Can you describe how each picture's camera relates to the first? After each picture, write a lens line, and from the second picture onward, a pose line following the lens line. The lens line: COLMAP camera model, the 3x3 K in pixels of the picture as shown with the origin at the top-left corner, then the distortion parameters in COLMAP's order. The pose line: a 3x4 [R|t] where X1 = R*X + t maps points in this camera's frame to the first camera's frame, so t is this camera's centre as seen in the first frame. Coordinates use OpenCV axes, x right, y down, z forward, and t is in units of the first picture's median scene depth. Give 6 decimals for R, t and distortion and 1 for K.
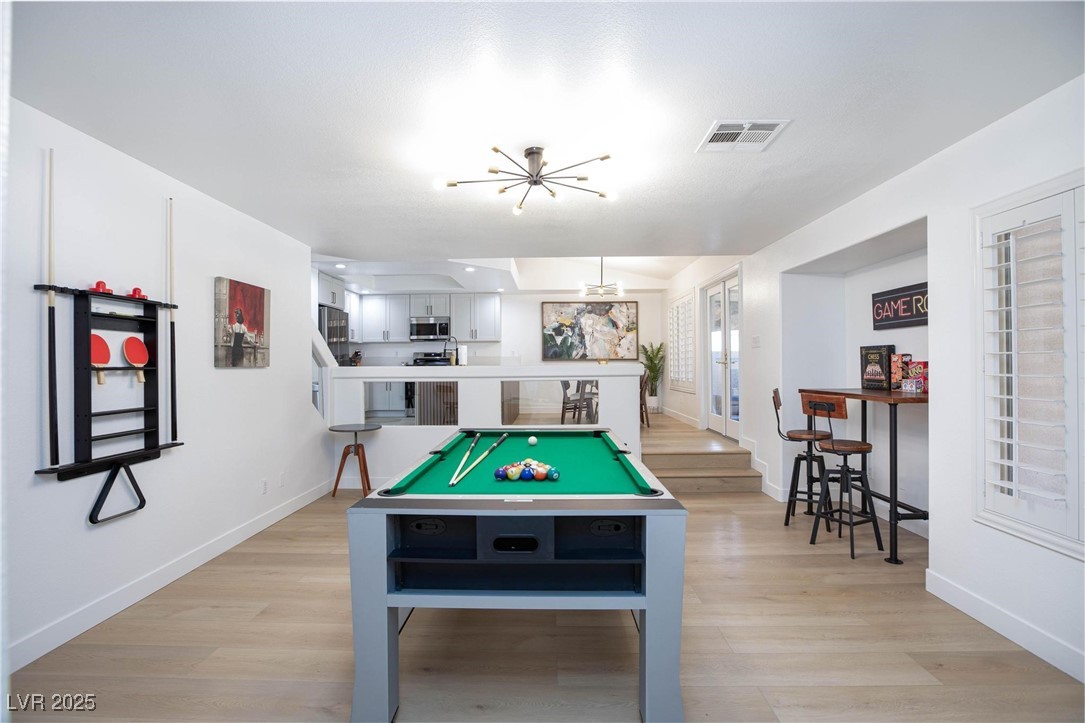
lens RADIAL K [[510.5, 0, 527.2], [0, 510.5, 358.5], [0, 0, 1]] dist [-0.041670, -0.000189]
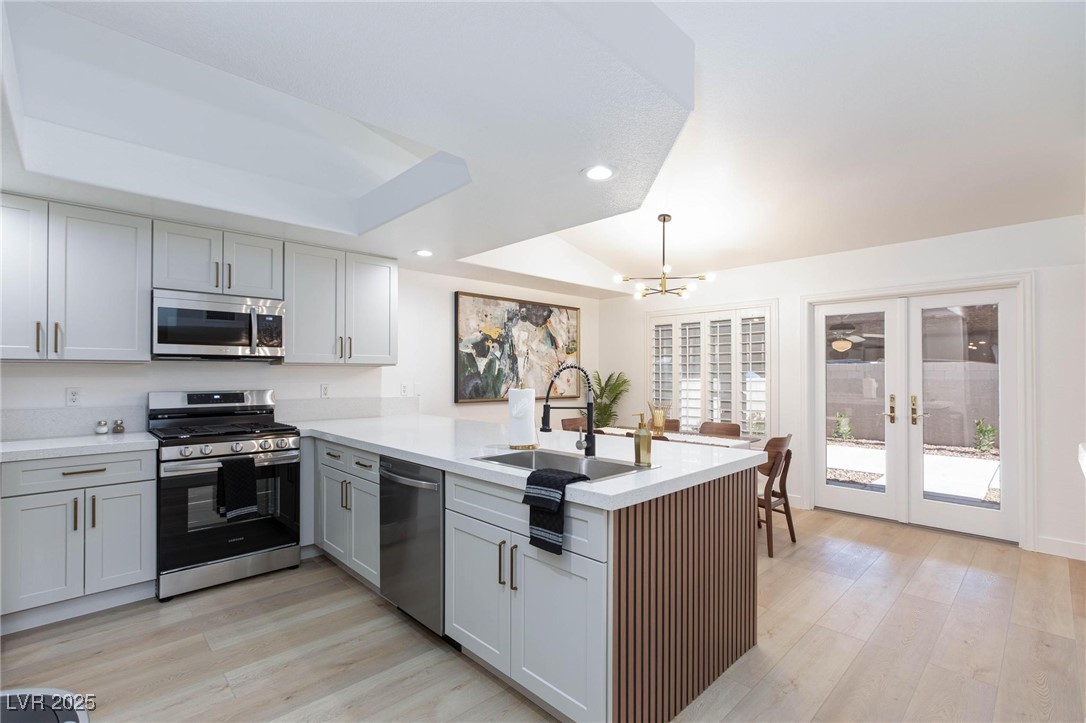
lens RADIAL K [[498.2, 0, 535.7], [0, 498.2, 364.6], [0, 0, 1]] dist [-0.023921, 0.013022]
pose [[0.702350, 0.020898, 0.711525, -0.278221], [-0.016146, 0.999779, -0.013426, -0.030113], [-0.711649, -0.002059, 0.702532, 0.586727]]
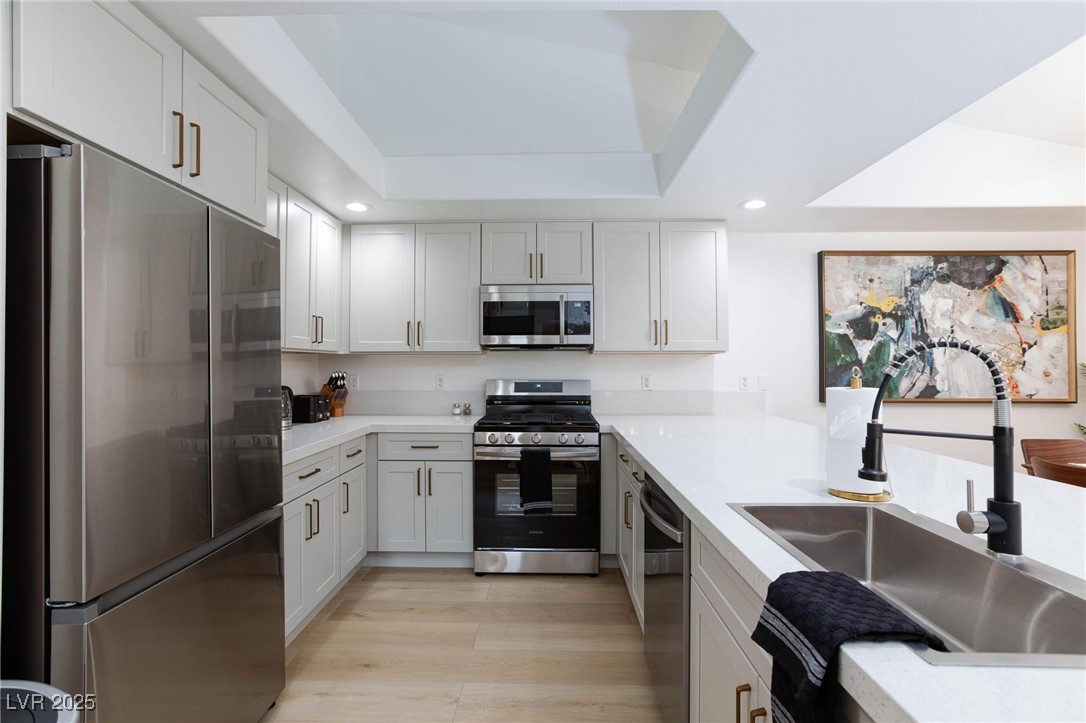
lens RADIAL K [[498.2, 0, 534.3], [0, 498.2, 358.0], [0, 0, 1]] dist [-0.023921, 0.013022]
pose [[0.999871, 0.007427, 0.014260, -0.193875], [-0.007467, 0.999968, 0.002700, -0.029352], [-0.014239, -0.002806, 0.999895, 0.632432]]
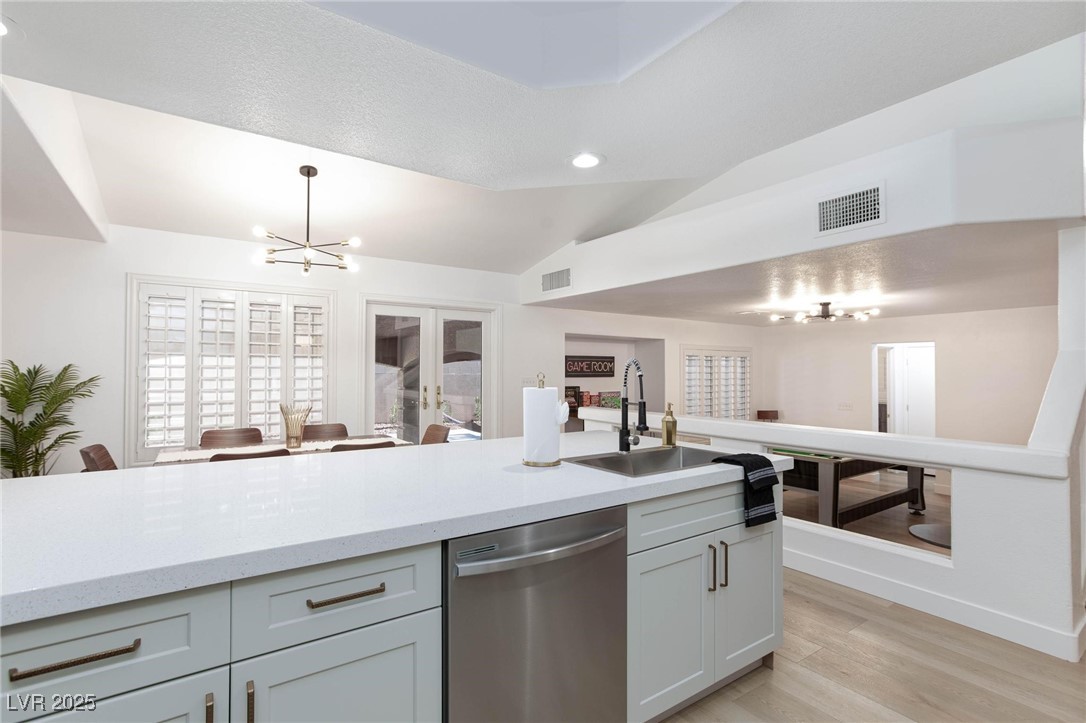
lens RADIAL K [[498.2, 0, 543.8], [0, 498.2, 363.8], [0, 0, 1]] dist [-0.023921, 0.013022]
pose [[-0.584108, 0.012067, 0.811586, -0.263694], [-0.012789, 0.999629, -0.024067, -0.026639], [-0.811575, -0.024438, -0.583736, 0.888076]]
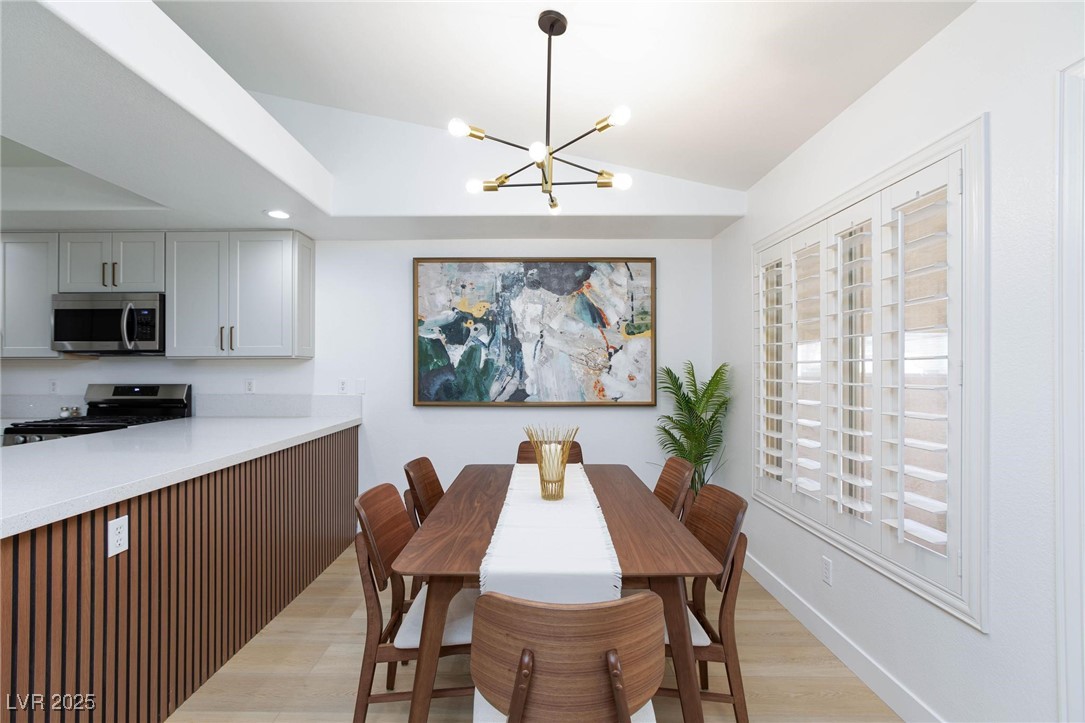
lens RADIAL K [[497.8, 0, 539.5], [0, 497.8, 366.3], [0, 0, 1]] dist [-0.023921, 0.013022]
pose [[0.999784, 0.005580, 0.020018, 0.119532], [-0.005882, 0.999869, 0.015062, -0.033359], [-0.019931, -0.015176, 0.999686, 0.615341]]
